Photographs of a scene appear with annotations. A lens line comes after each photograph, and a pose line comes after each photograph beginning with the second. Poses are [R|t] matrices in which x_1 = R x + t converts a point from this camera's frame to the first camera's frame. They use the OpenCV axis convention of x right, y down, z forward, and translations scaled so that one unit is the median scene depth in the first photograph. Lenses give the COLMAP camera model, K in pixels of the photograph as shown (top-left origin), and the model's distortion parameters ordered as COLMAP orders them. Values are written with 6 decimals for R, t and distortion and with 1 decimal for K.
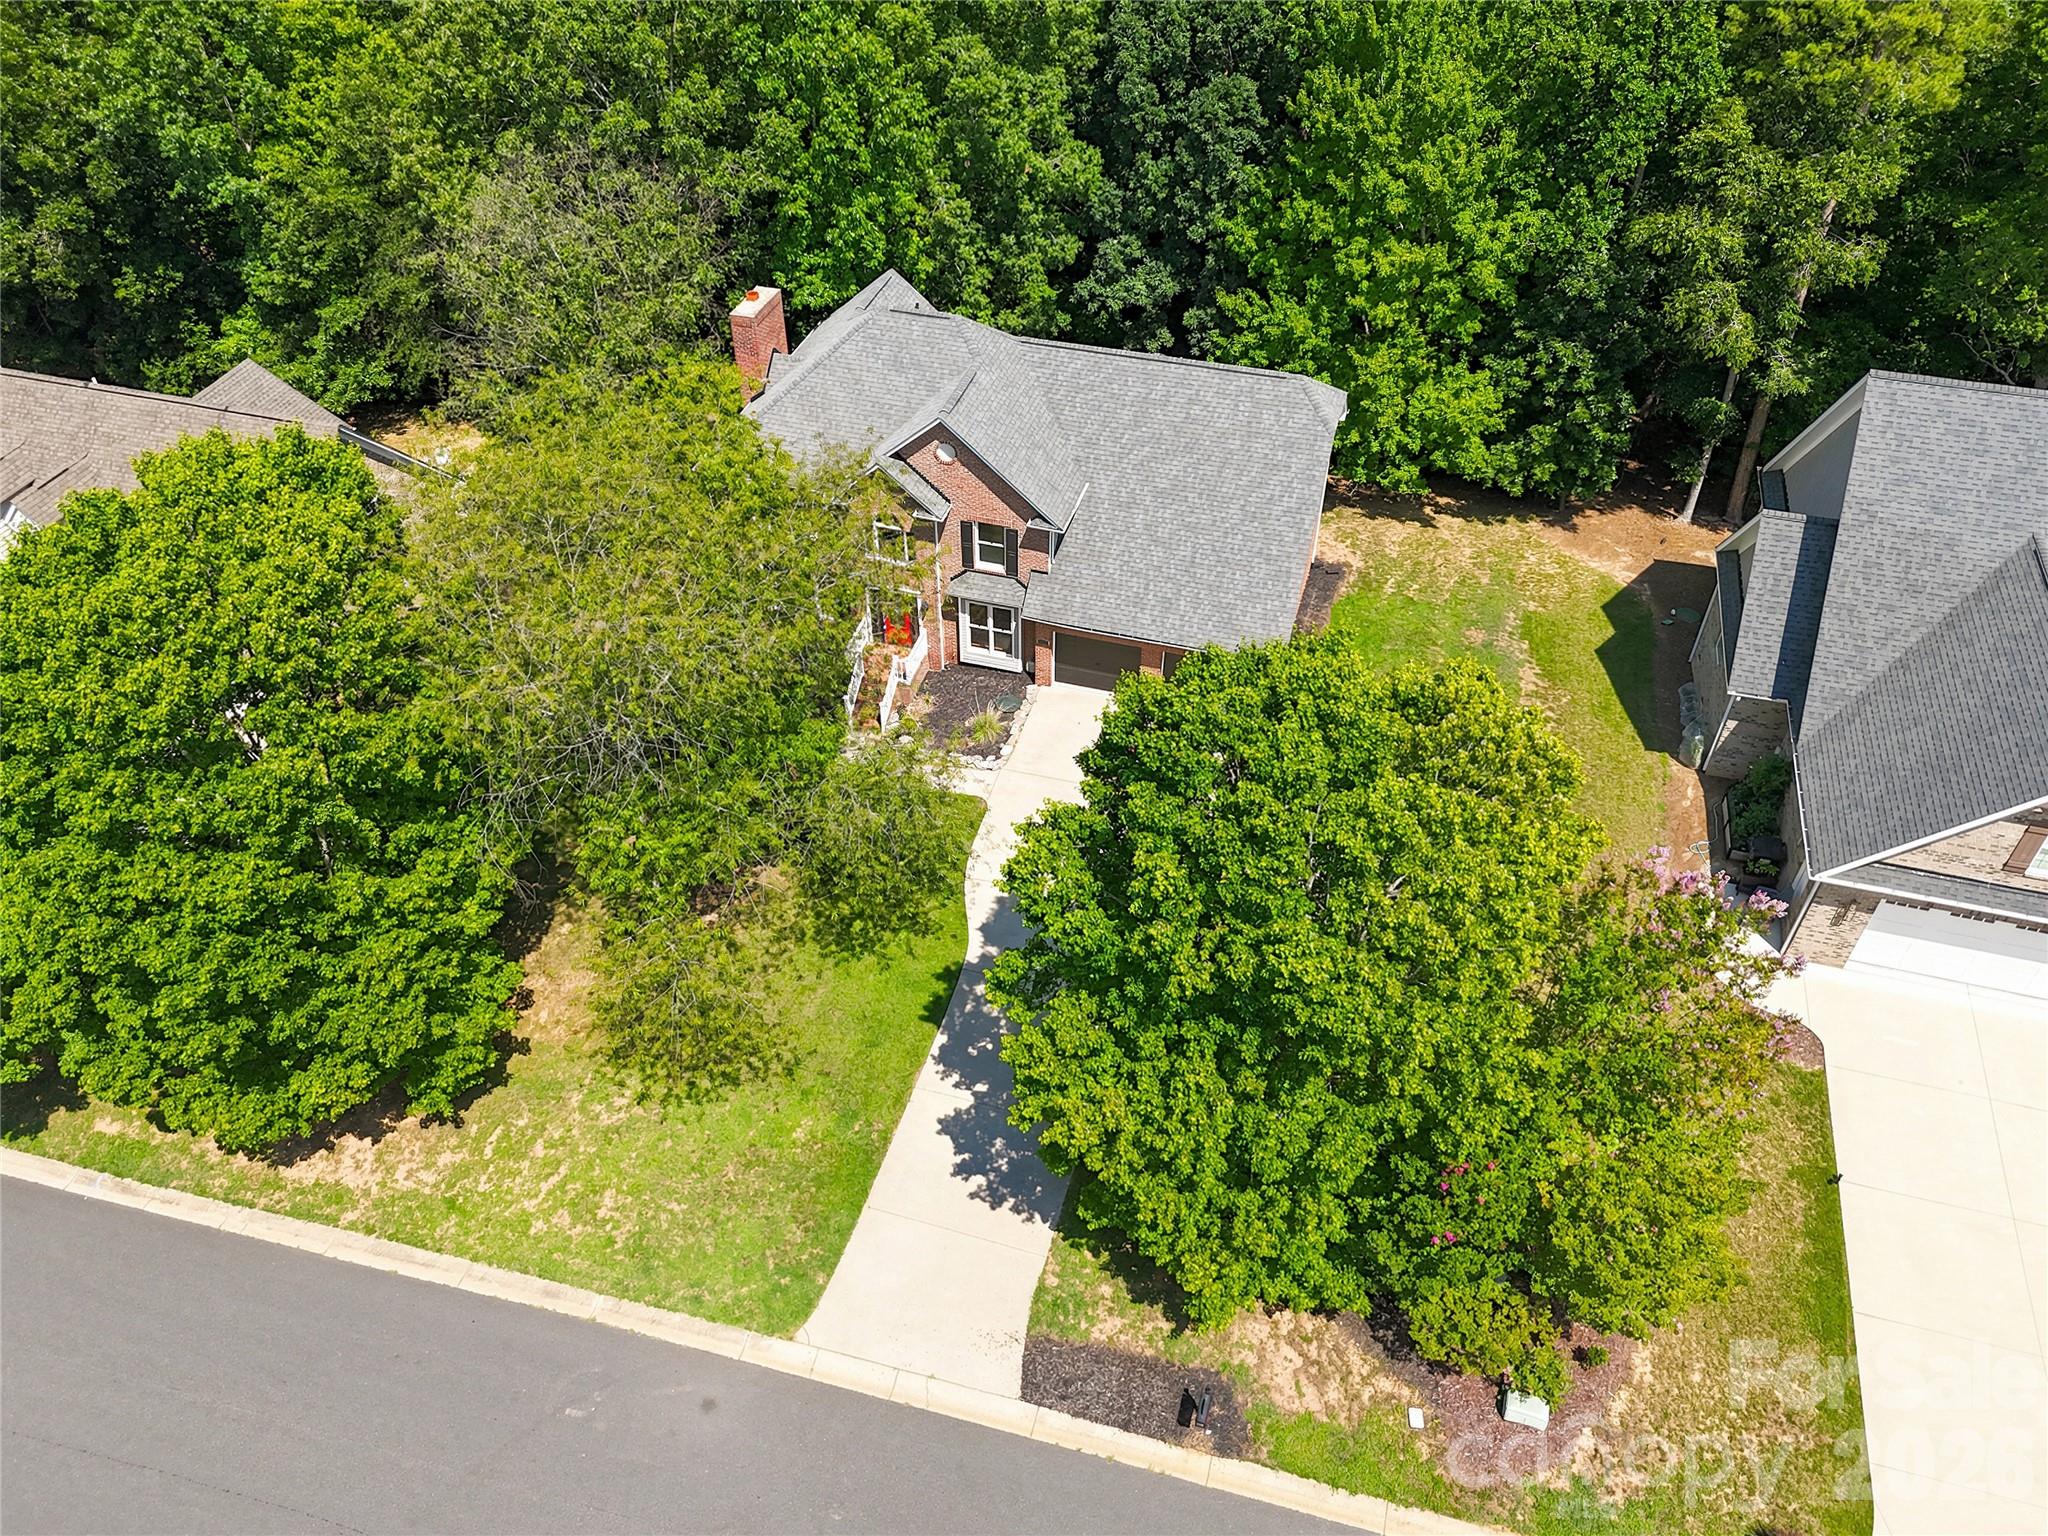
lens RADIAL K [[1563.3, 0, 1024.0], [0, 1563.3, 768.0], [0, 0, 1]] dist [0.066317, -0.005954]
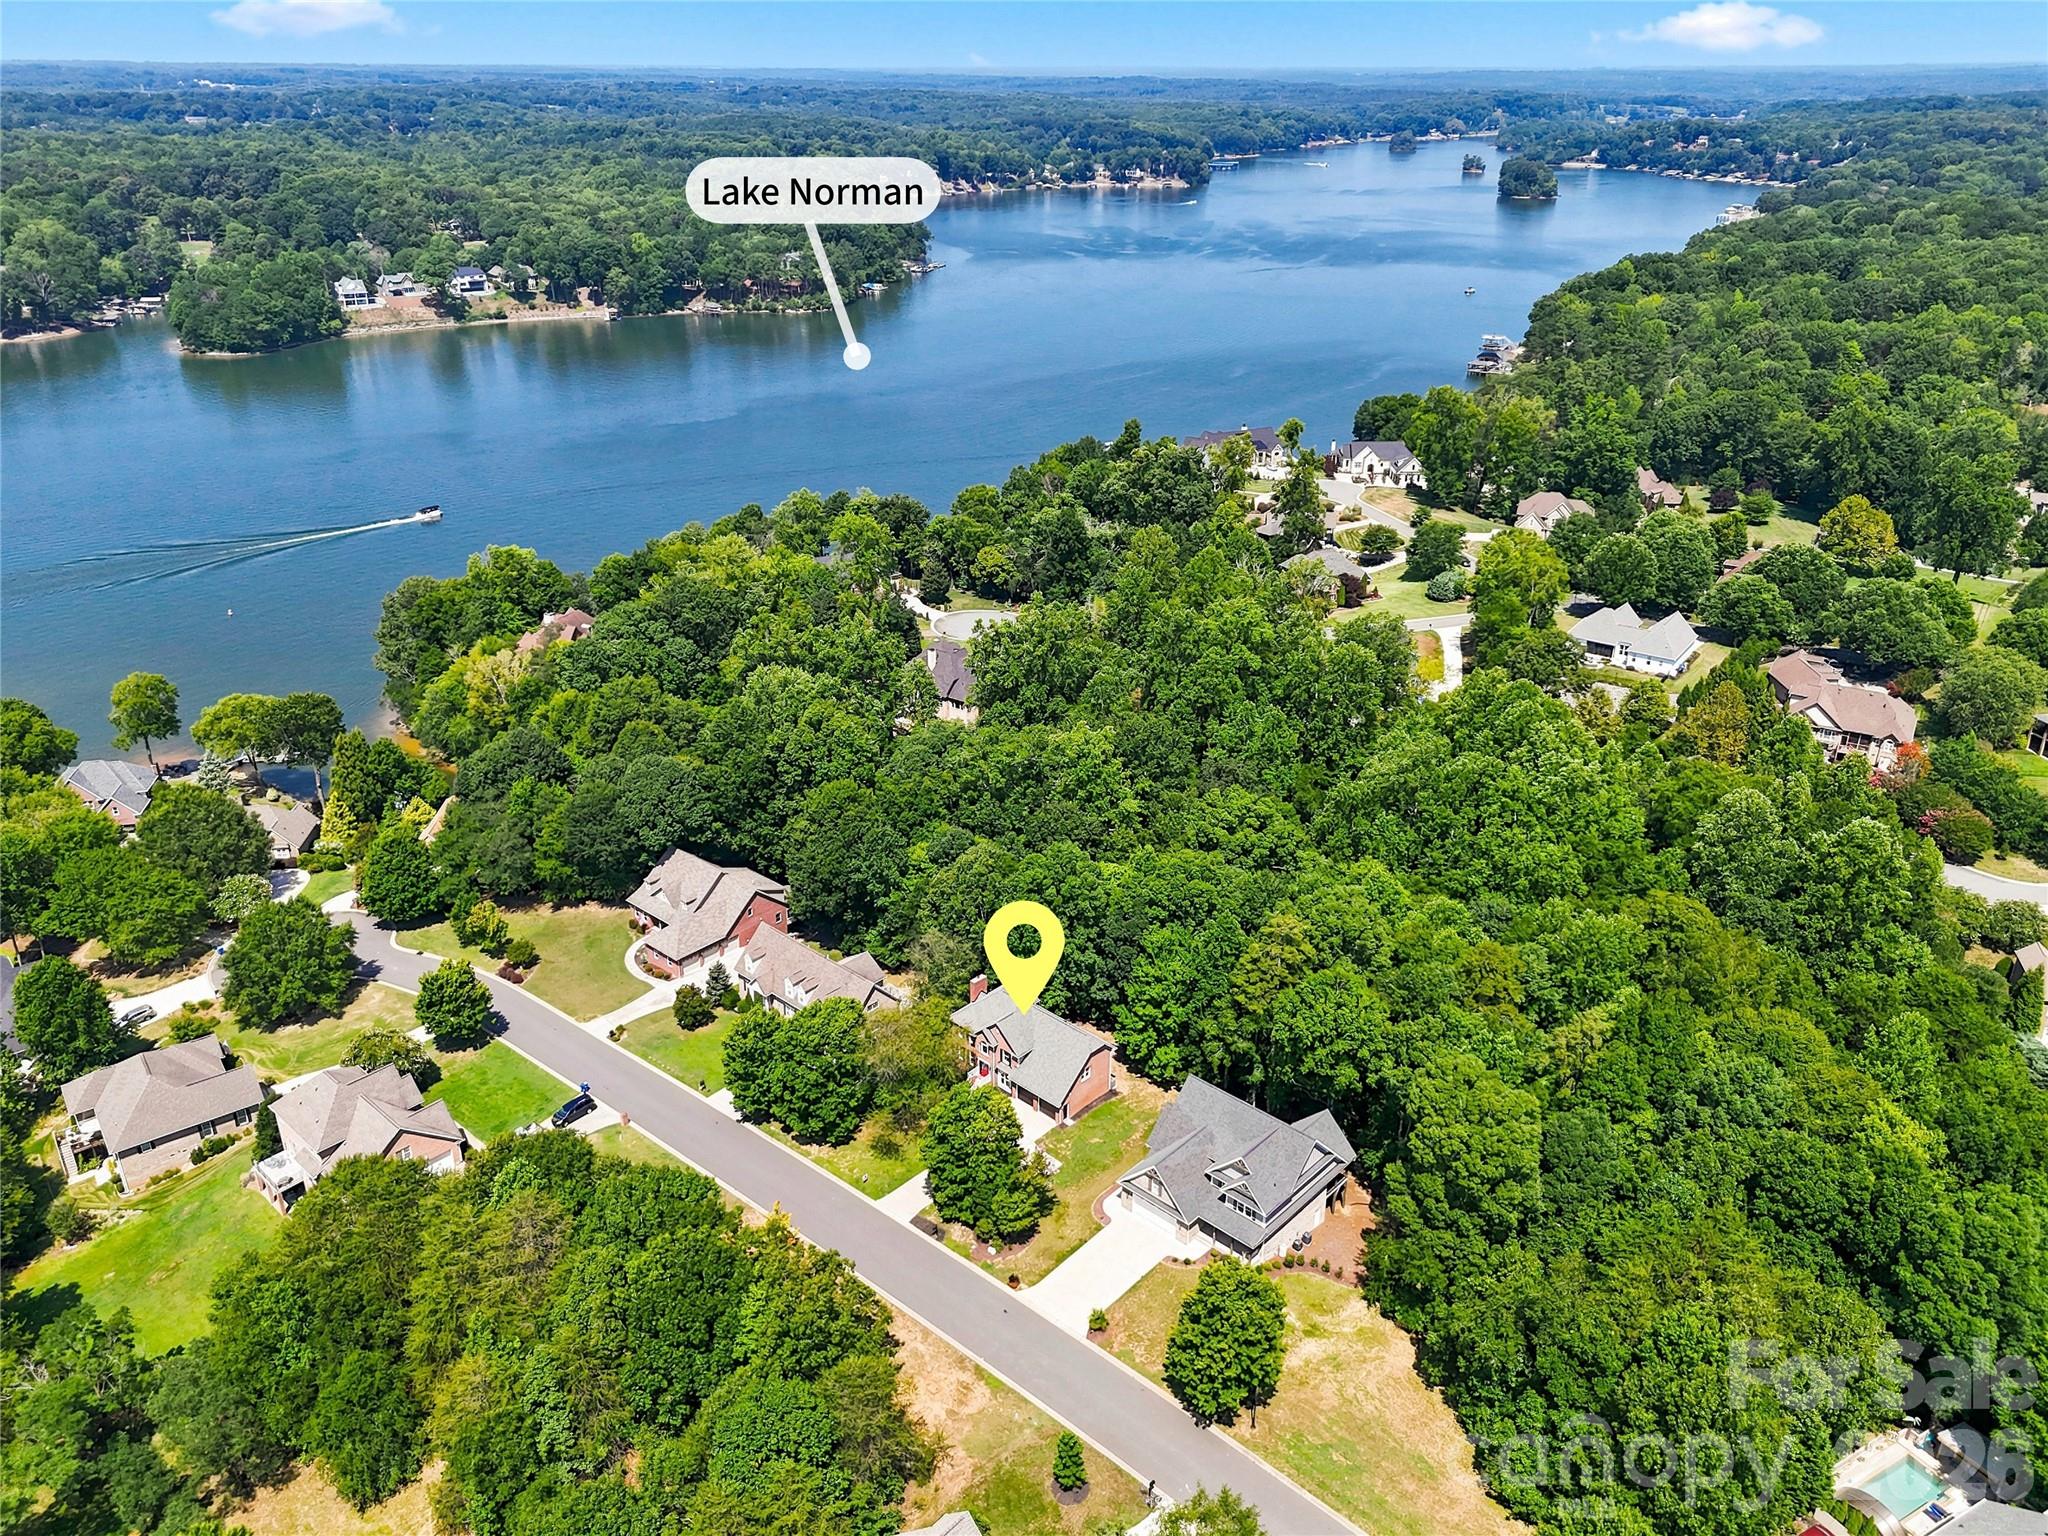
lens RADIAL K [[1563.3, 0, 1024.0], [0, 1563.3, 768.0], [0, 0, 1]] dist [0.066317, -0.005954]
pose [[0.895732, 0.210506, -0.391602, 1.694725], [-0.313007, 0.924109, -0.219201, 0.037111], [0.315740, 0.318919, 0.893644, -3.268851]]
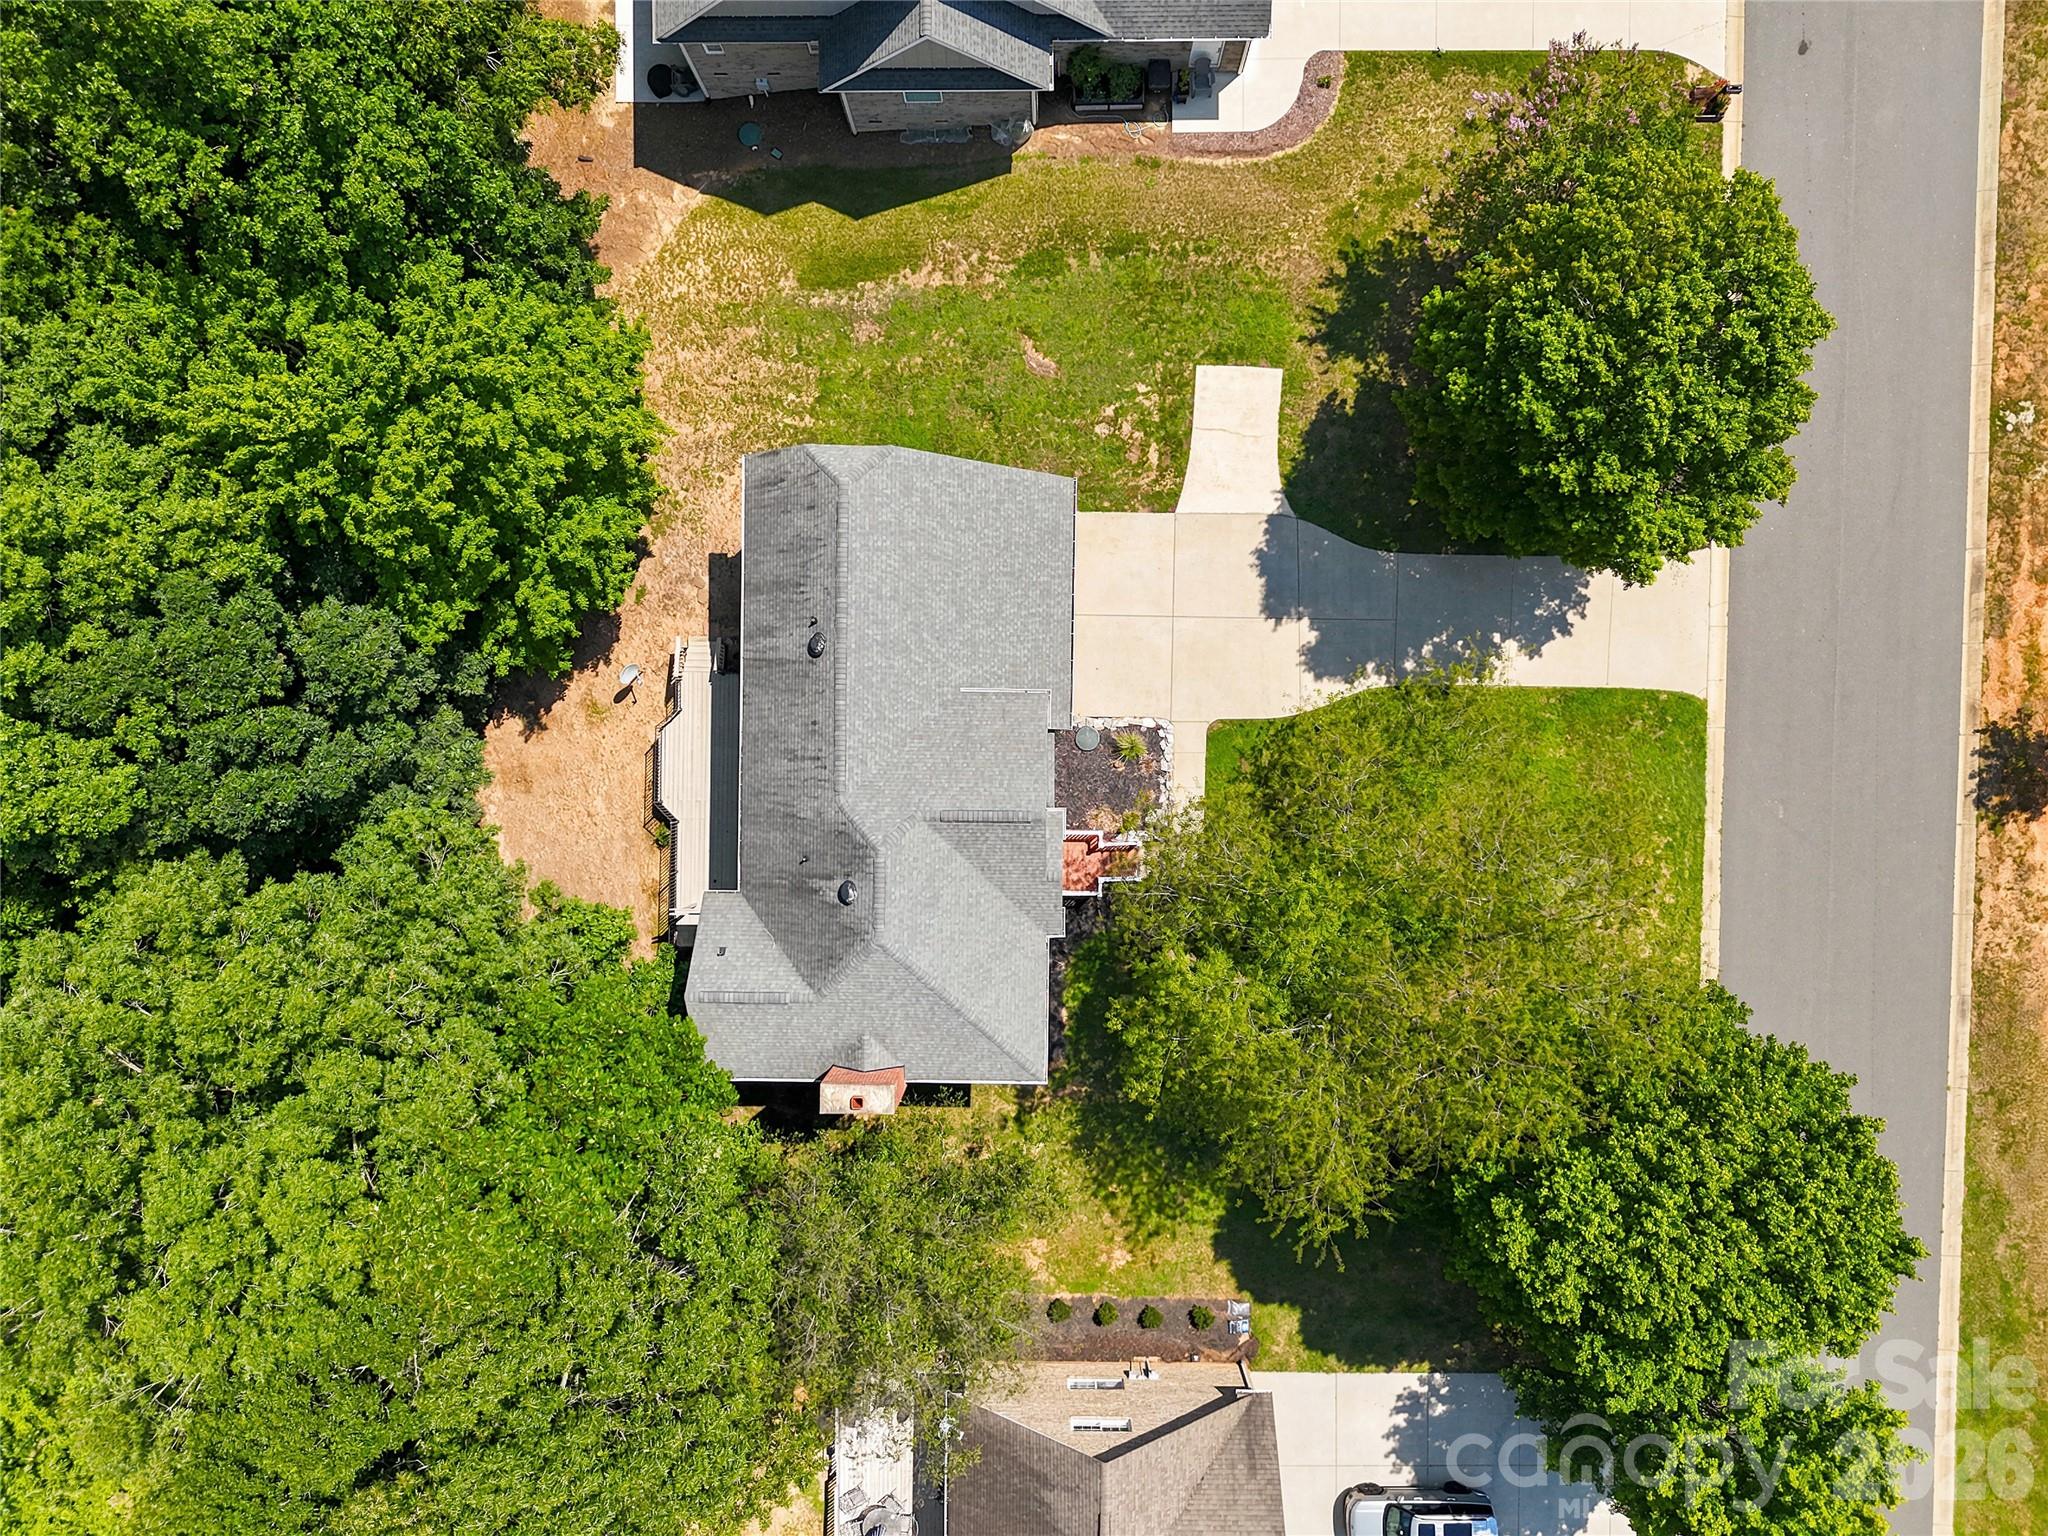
lens RADIAL K [[1563.3, 0, 1024.0], [0, 1563.3, 768.0], [0, 0, 1]] dist [0.066317, -0.005954]
pose [[-0.276199, -0.960962, 0.016295, -0.045477], [0.636935, -0.170318, 0.751868, -1.129751], [-0.719742, 0.218044, 0.659112, 0.414217]]
